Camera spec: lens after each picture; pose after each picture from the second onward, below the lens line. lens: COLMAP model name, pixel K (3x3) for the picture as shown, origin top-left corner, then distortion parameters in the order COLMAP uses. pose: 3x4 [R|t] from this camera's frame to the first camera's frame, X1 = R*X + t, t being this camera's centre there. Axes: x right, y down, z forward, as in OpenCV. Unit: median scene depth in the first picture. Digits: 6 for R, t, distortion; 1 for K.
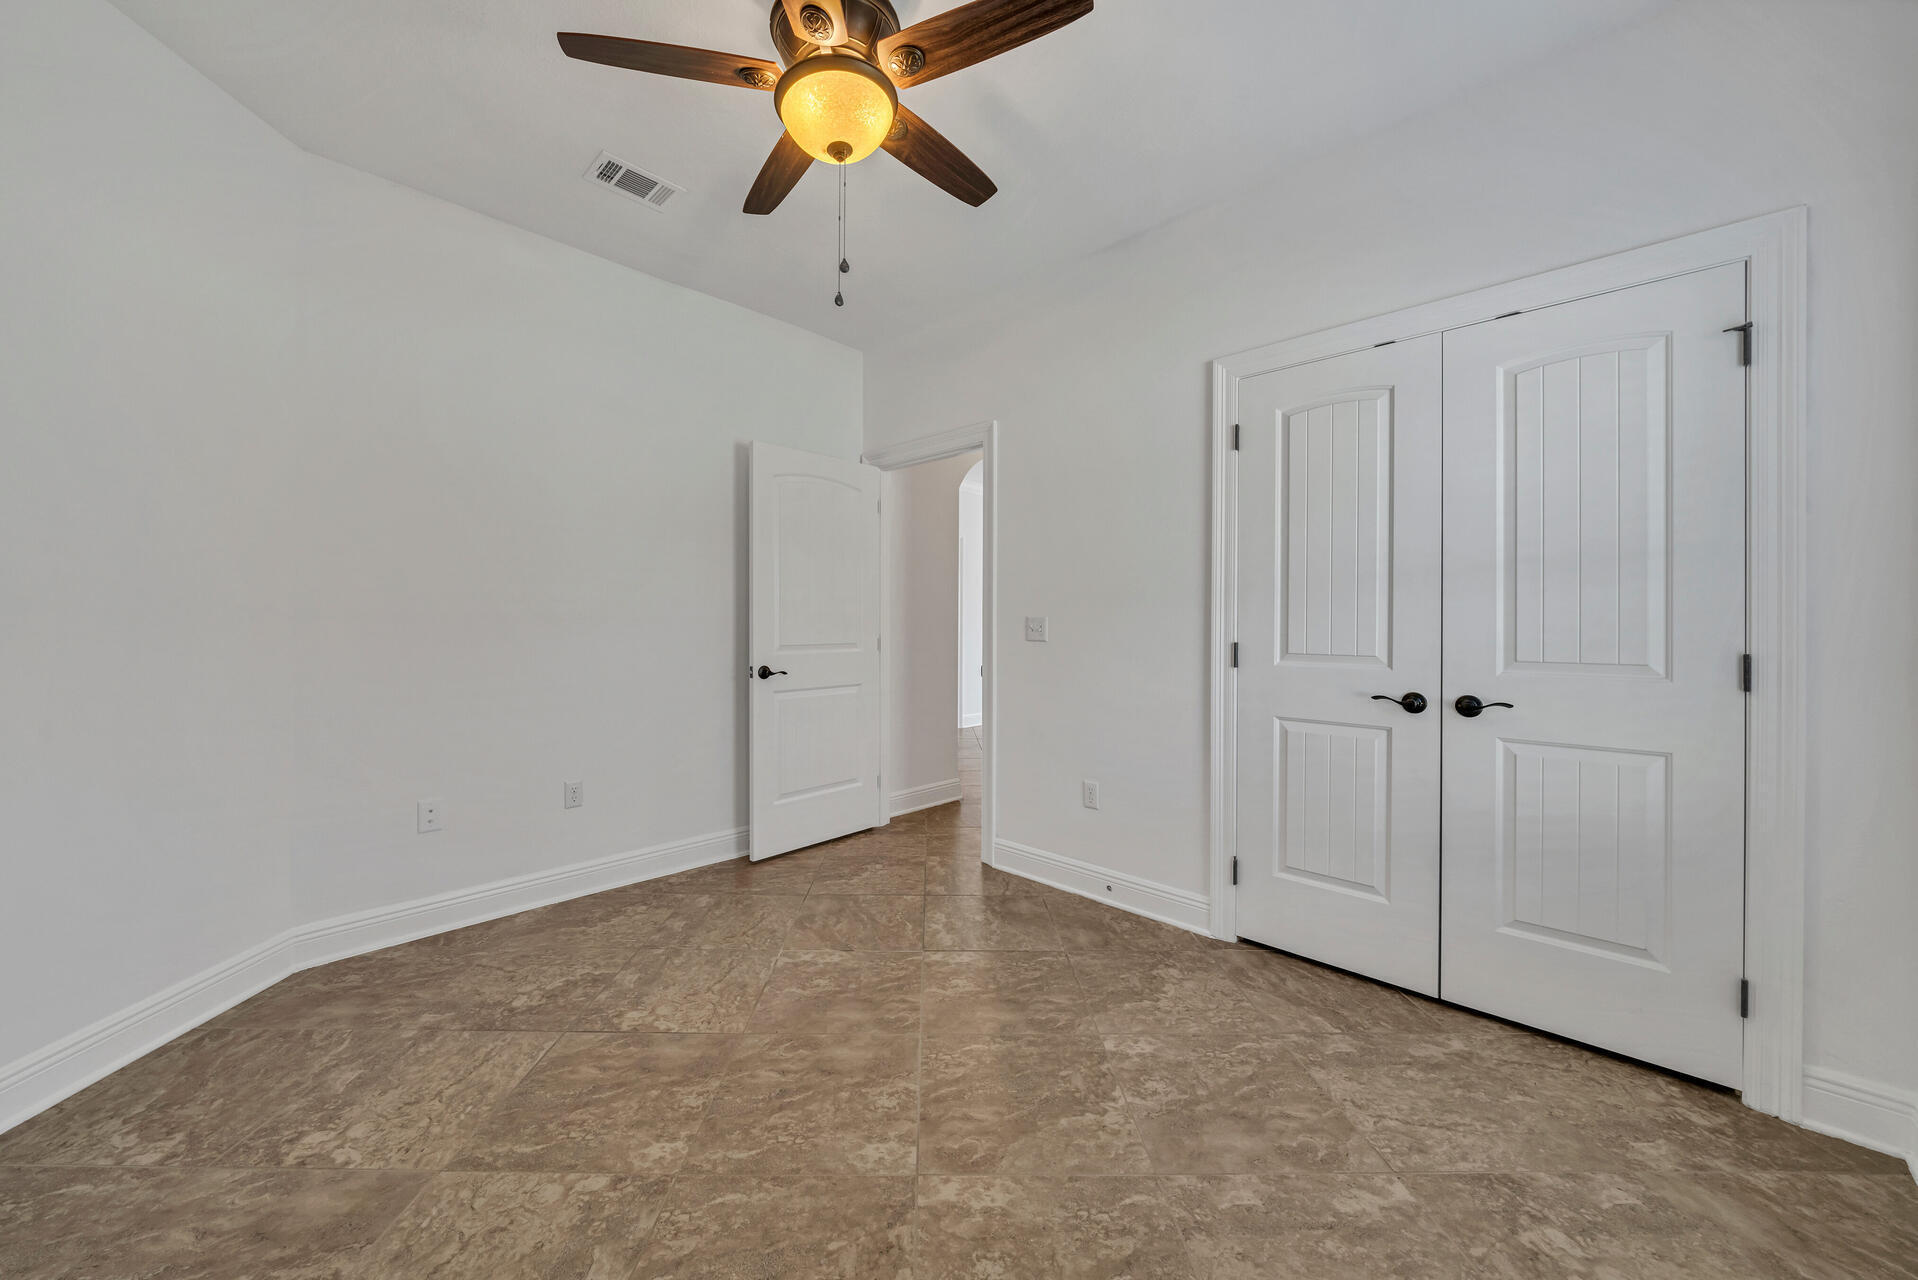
lens RADIAL K [[704.7, 0, 940.0], [0, 704.7, 651.5], [0, 0, 1]] dist [-0.001598, -0.000228]
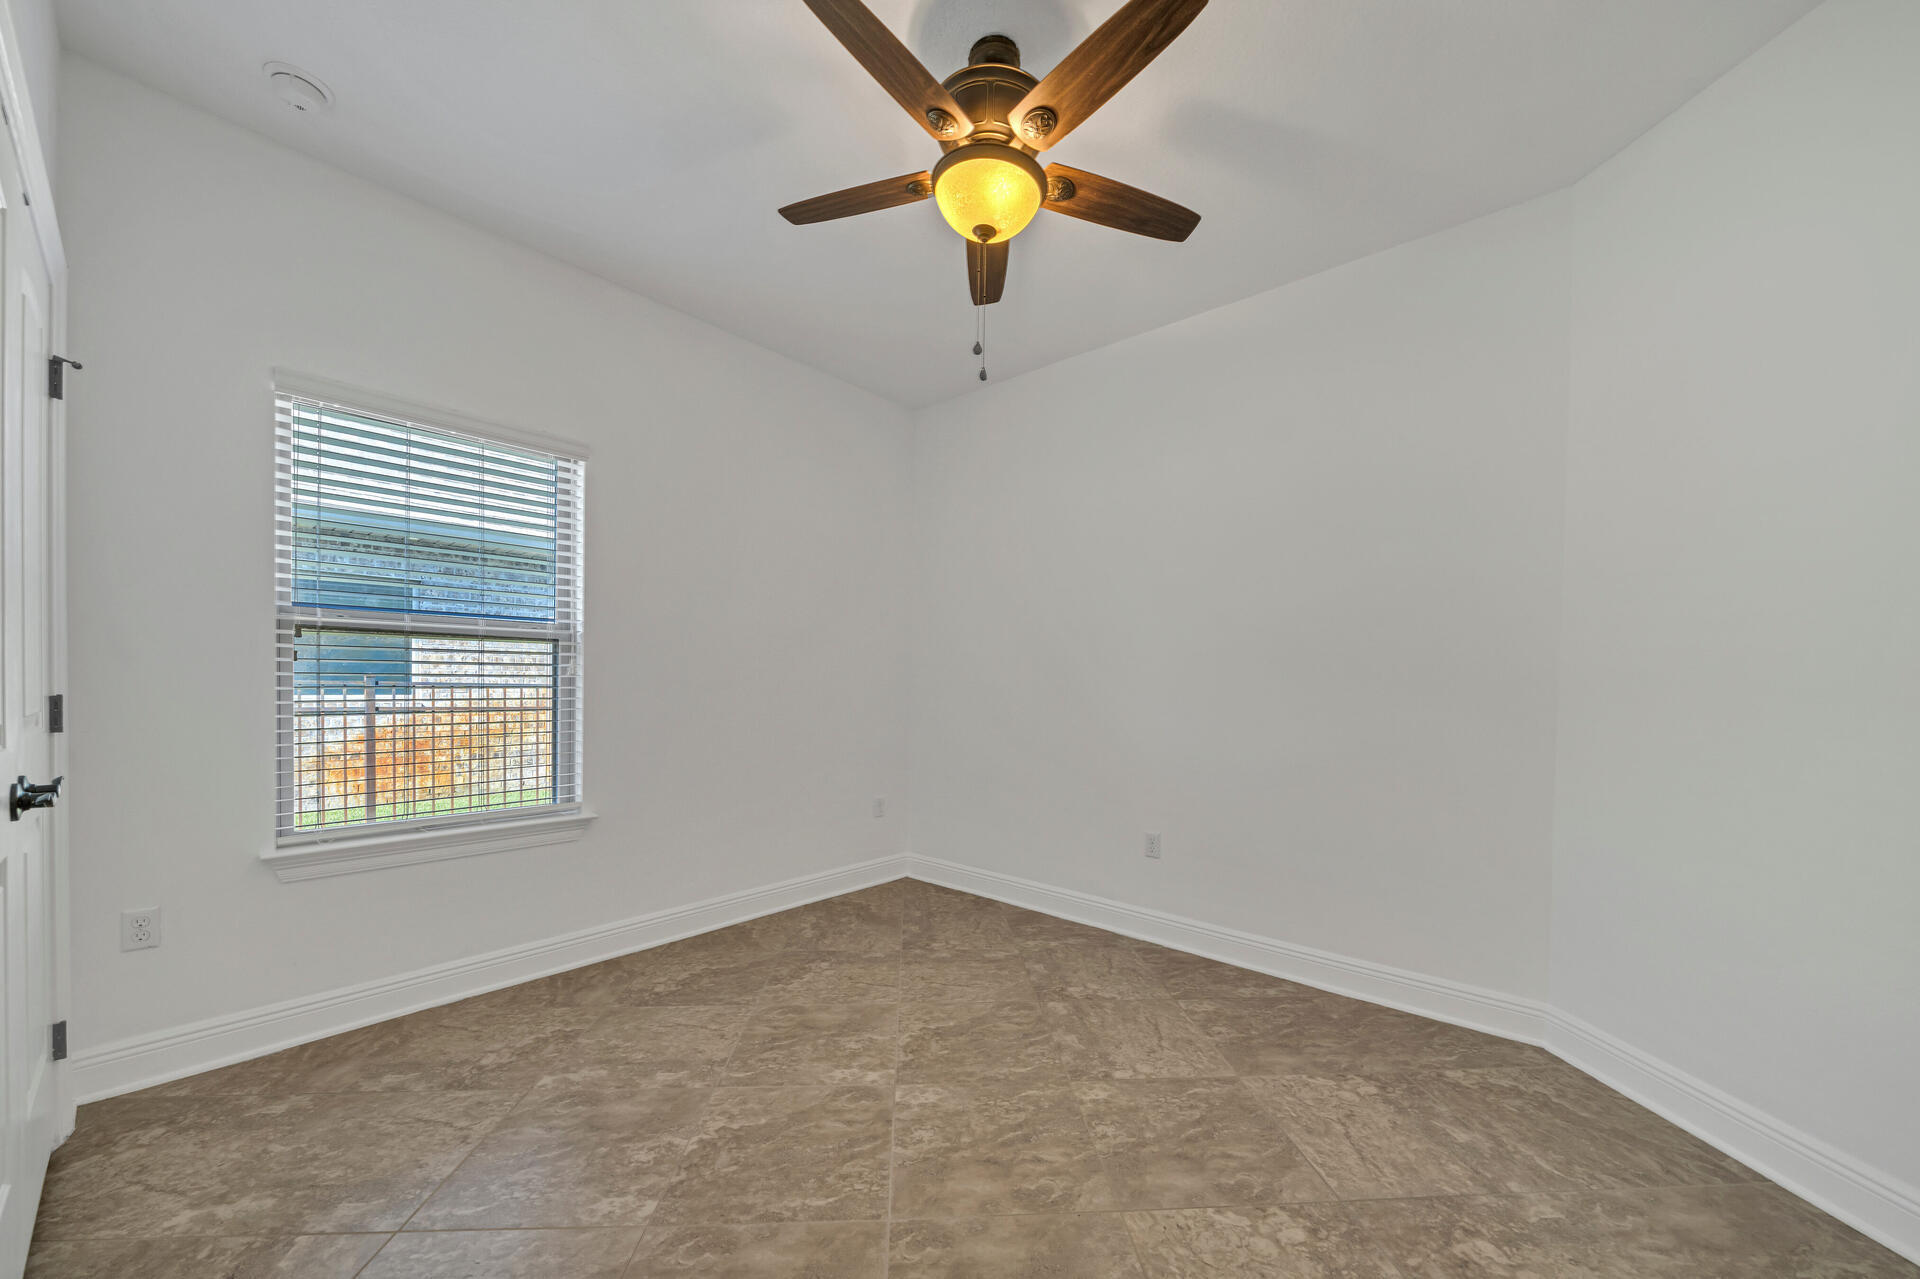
lens RADIAL K [[705.4, 0, 941.0], [0, 705.4, 651.0], [0, 0, 1]] dist [-0.001598, -0.000228]
pose [[-0.999457, -0.017757, -0.027772, -0.062229], [-0.017639, 0.999834, -0.004485, -0.075968], [0.027847, -0.003992, -0.999604, 2.123978]]
